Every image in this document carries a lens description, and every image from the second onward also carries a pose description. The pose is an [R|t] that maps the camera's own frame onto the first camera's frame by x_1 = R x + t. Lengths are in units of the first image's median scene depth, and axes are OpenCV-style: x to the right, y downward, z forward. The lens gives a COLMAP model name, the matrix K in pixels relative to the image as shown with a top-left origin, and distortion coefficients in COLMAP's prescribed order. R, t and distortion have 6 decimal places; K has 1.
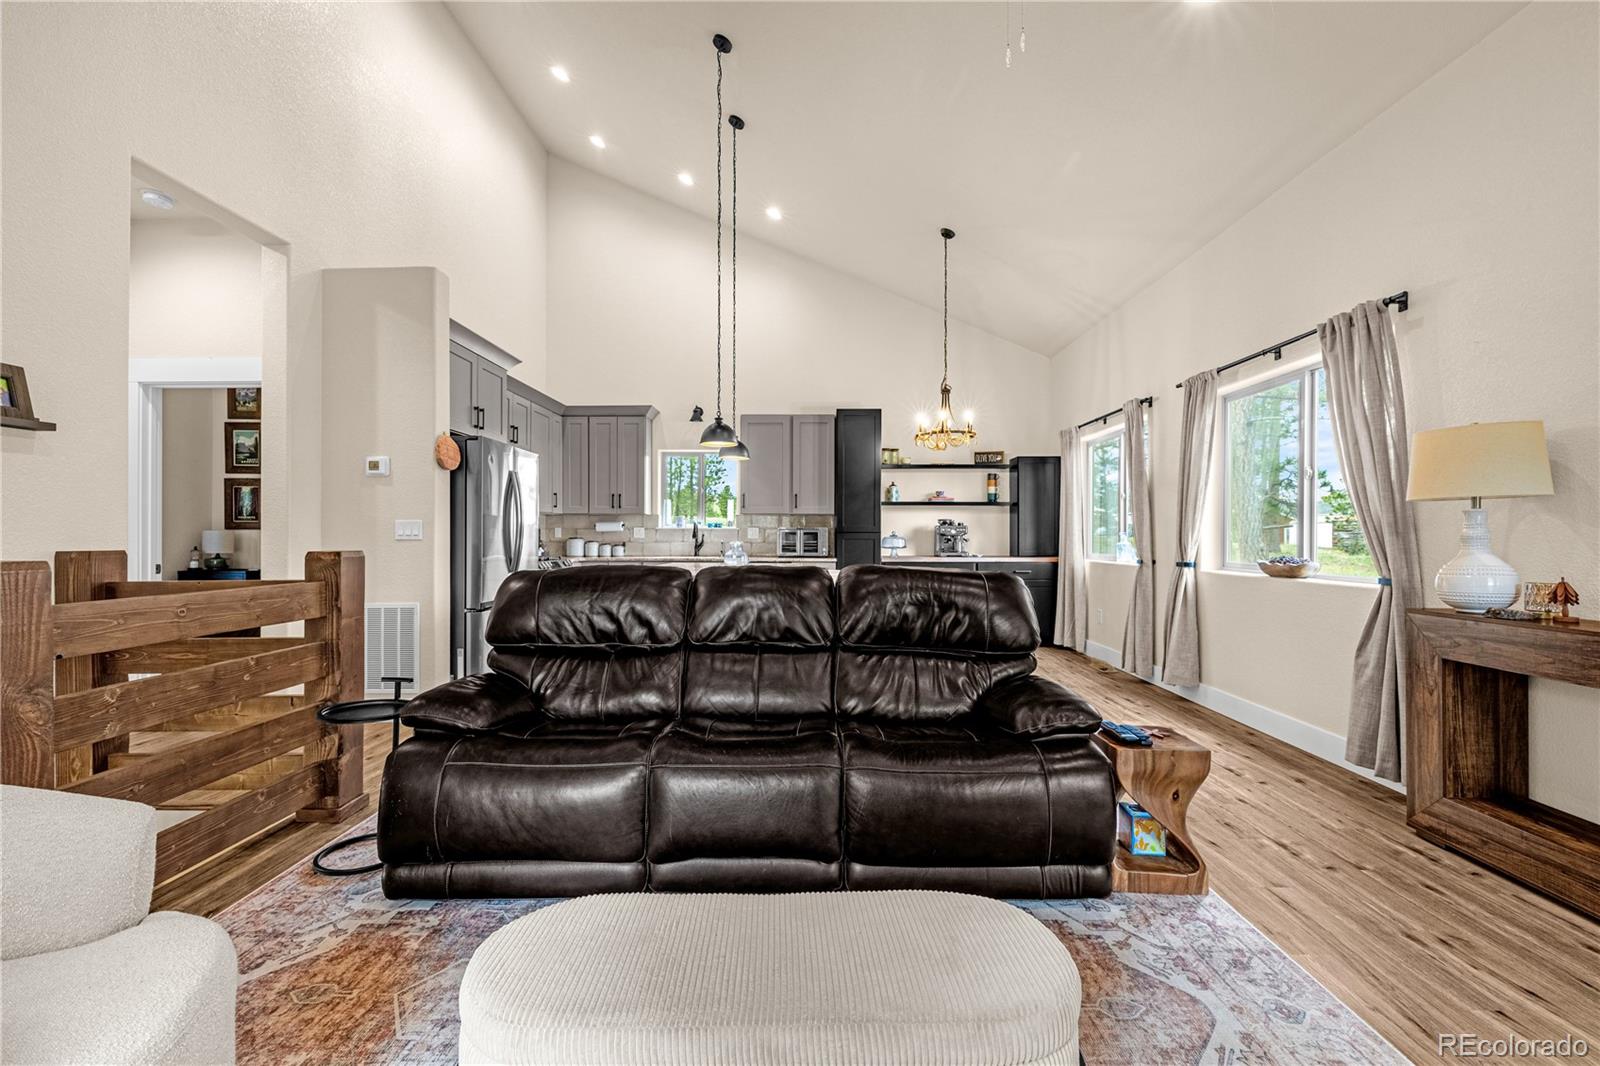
lens RADIAL K [[673.9, 0, 800.0], [0, 673.9, 533.0], [0, 0, 1]] dist [0.003549, -0.000183]
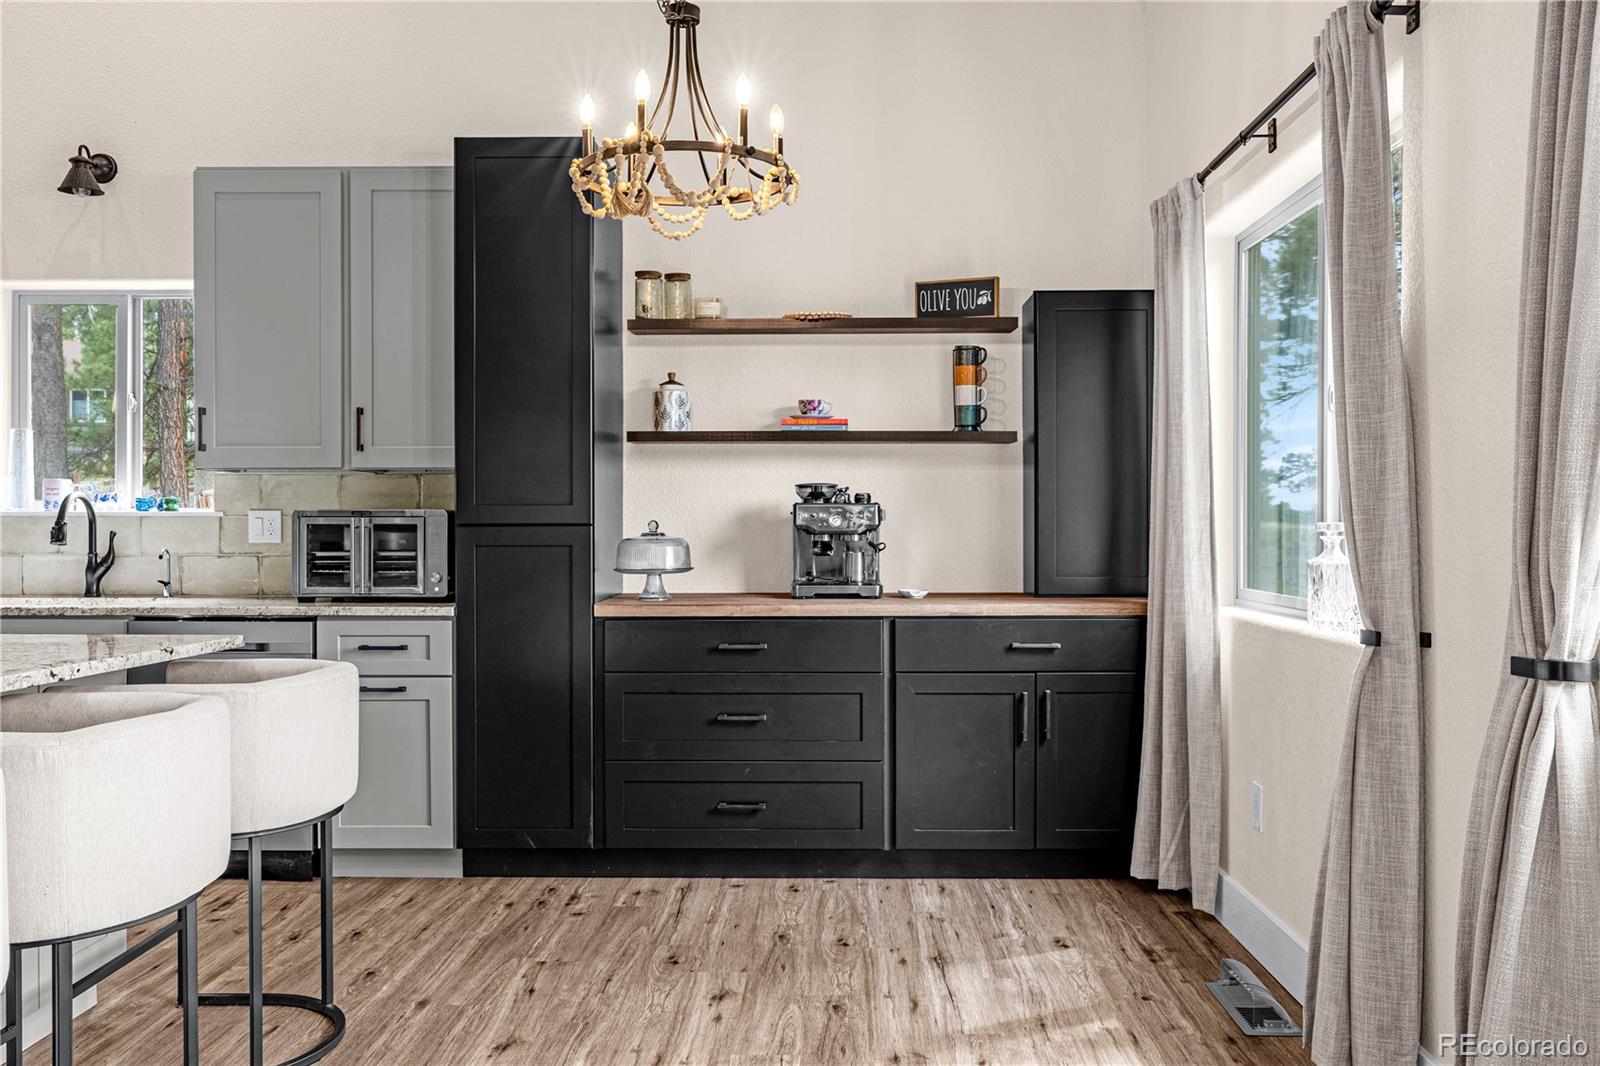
lens RADIAL K [[1266.9, 0, 800.0], [0, 1266.9, 533.0], [0, 0, 1]] dist [-0.000377, 0.004267]
pose [[0.999904, -0.003519, -0.013375, 0.216716], [0.003616, 0.999967, 0.007254, -0.000565], [0.013349, -0.007302, 0.999884, 0.381703]]
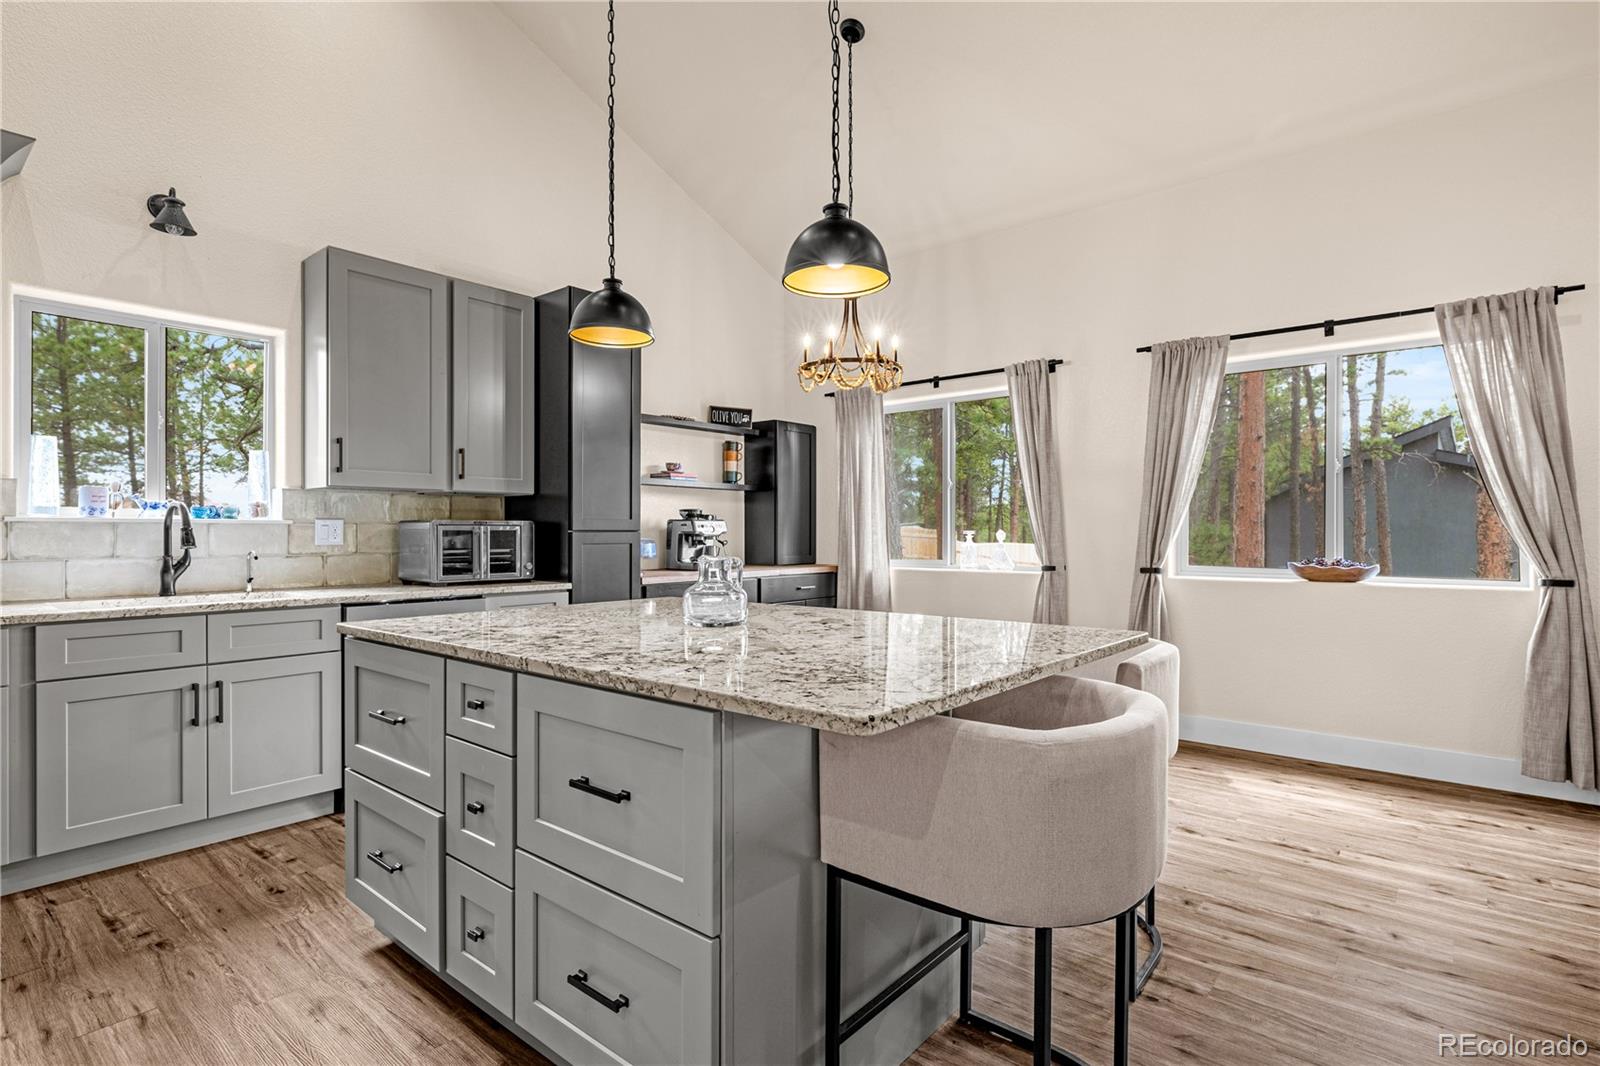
lens RADIAL K [[808.3, 0, 819.0], [0, 808.3, 533.4], [0, 0, 1]] dist [0.016893, -0.000725]
pose [[0.628447, -0.004207, 0.777841, -0.287099], [0.000590, 0.999988, 0.004932, -0.001915], [-0.777852, -0.002641, 0.628442, 0.450396]]
